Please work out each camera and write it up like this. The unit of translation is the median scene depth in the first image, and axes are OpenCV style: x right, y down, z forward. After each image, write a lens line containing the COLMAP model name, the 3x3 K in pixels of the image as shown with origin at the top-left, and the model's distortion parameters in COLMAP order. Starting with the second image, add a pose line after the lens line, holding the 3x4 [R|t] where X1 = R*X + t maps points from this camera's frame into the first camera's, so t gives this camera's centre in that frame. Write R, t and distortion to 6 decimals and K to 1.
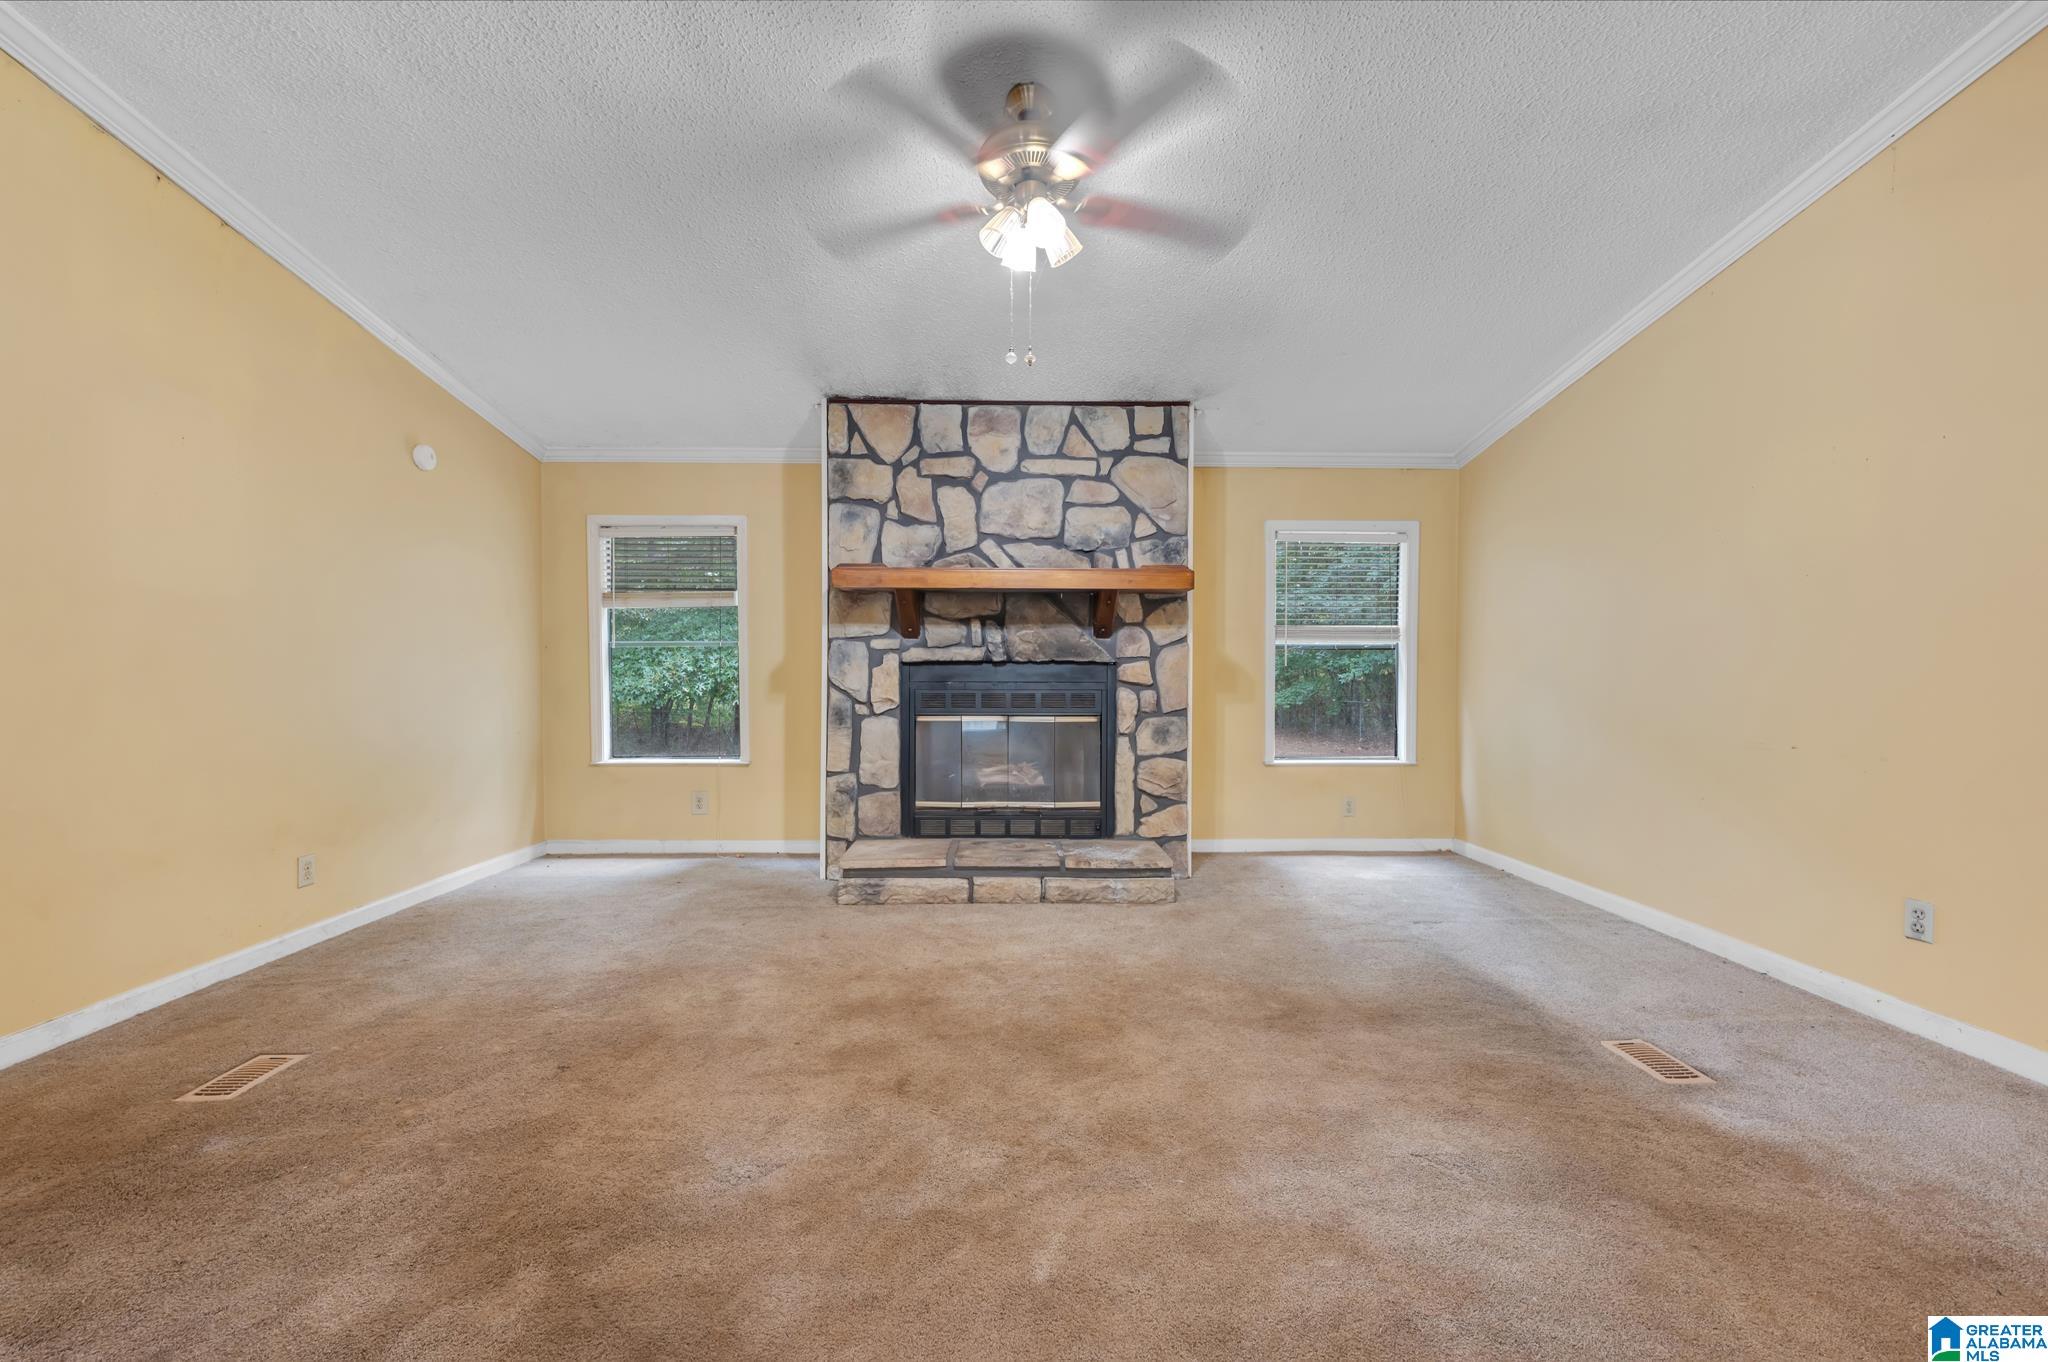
lens RADIAL K [[808.2, 0, 1039.1], [0, 808.2, 685.2], [0, 0, 1]] dist [0.003523, 0.000537]
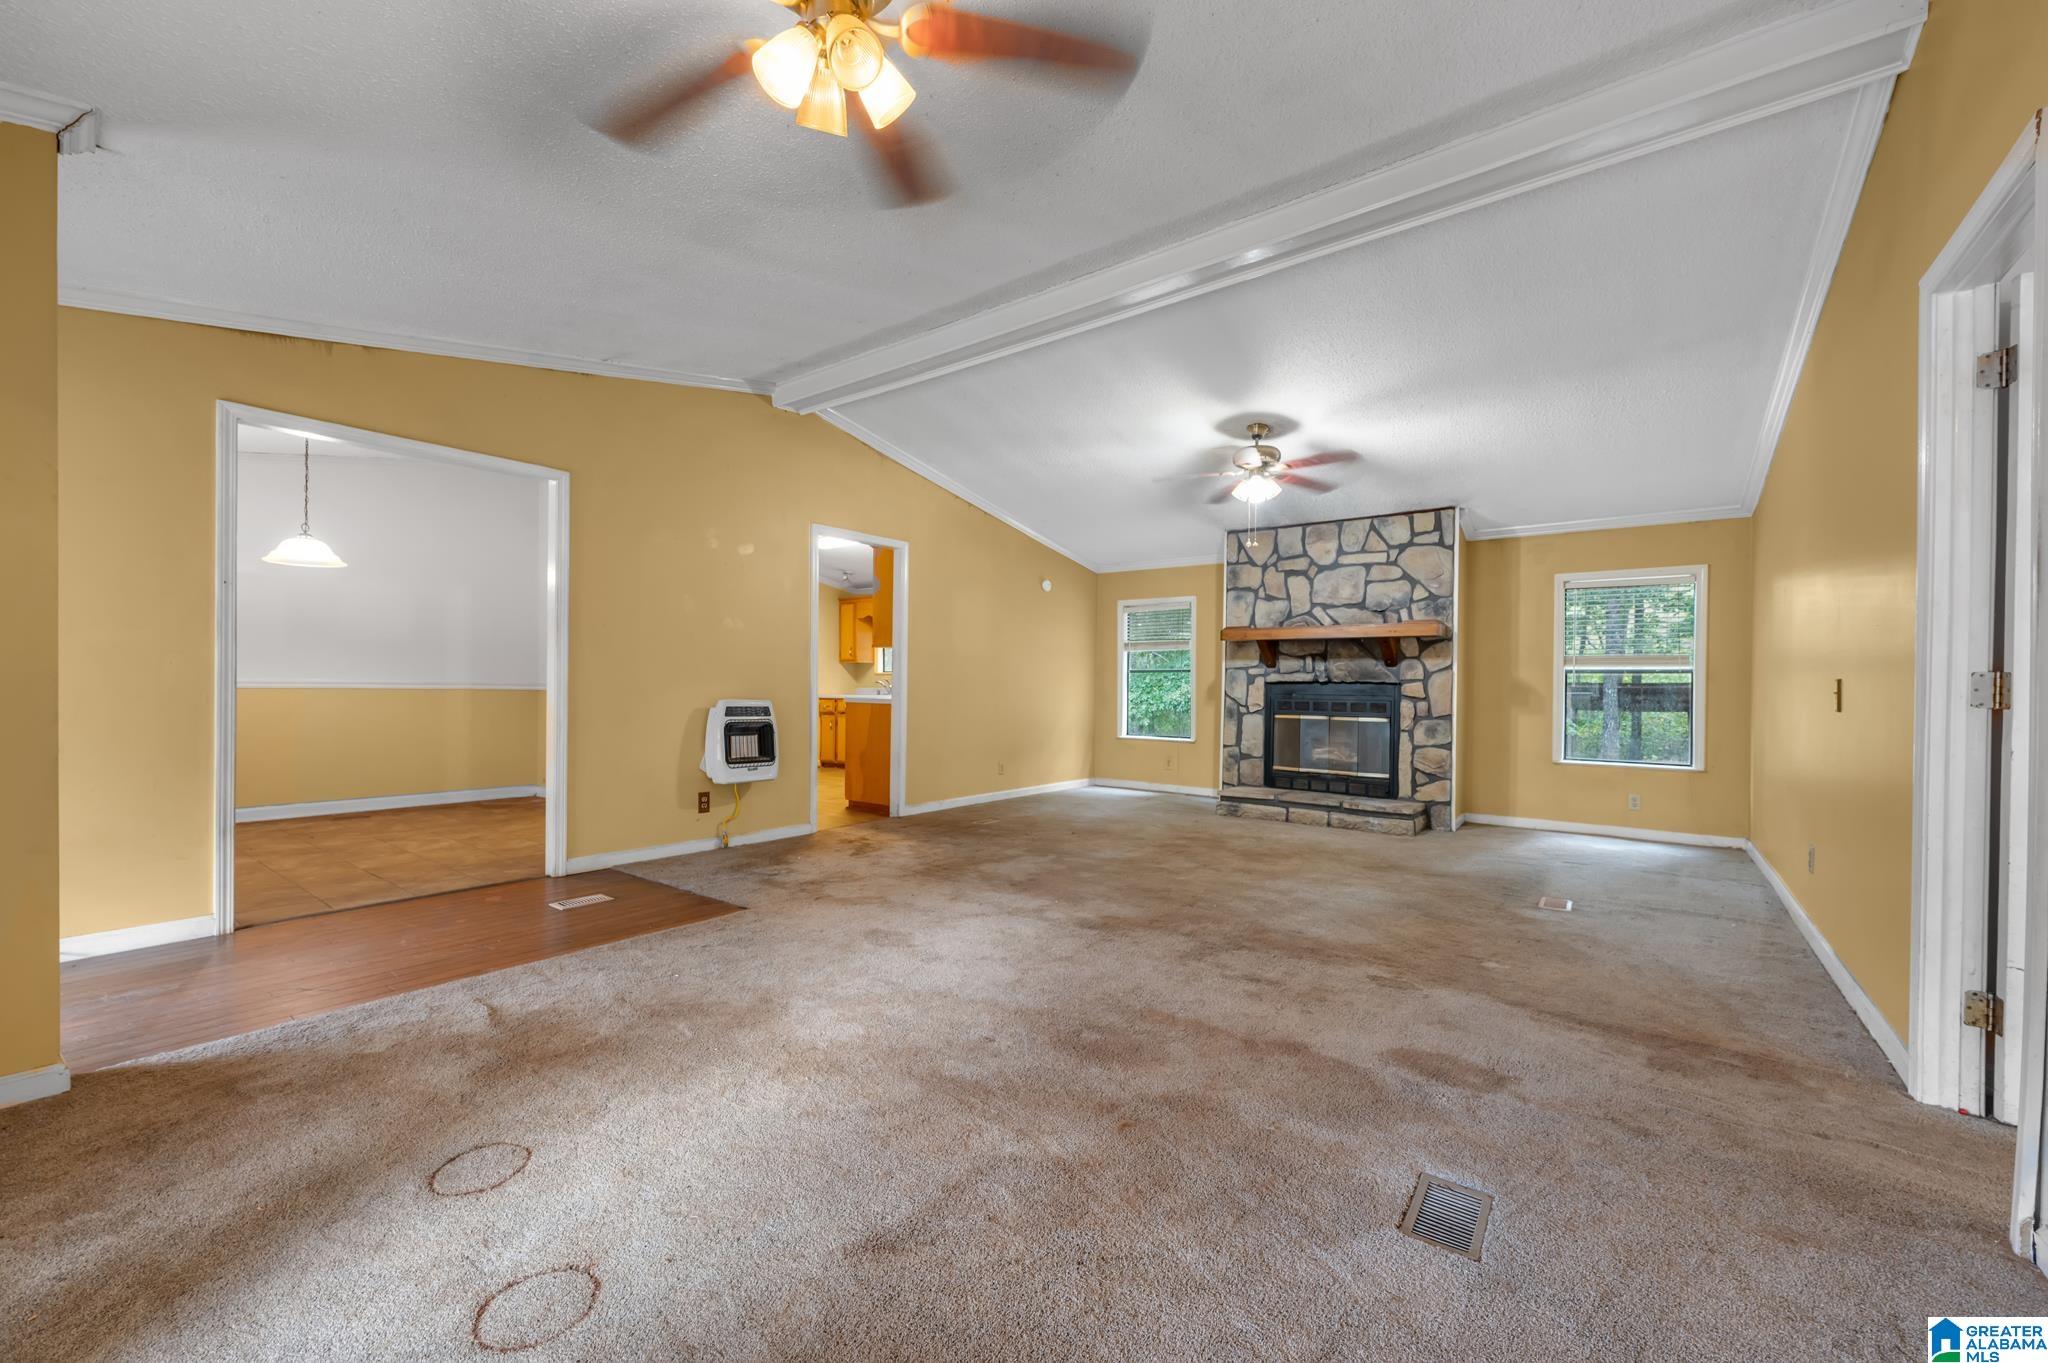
lens RADIAL K [[808.2, 0, 1025.2], [0, 808.2, 686.3], [0, 0, 1]] dist [0.003523, 0.000537]
pose [[0.764899, 0.007718, -0.644104, 0.535609], [-0.022633, 0.999633, -0.014901, 0.016667], [0.643753, 0.025976, 0.764793, -0.615063]]
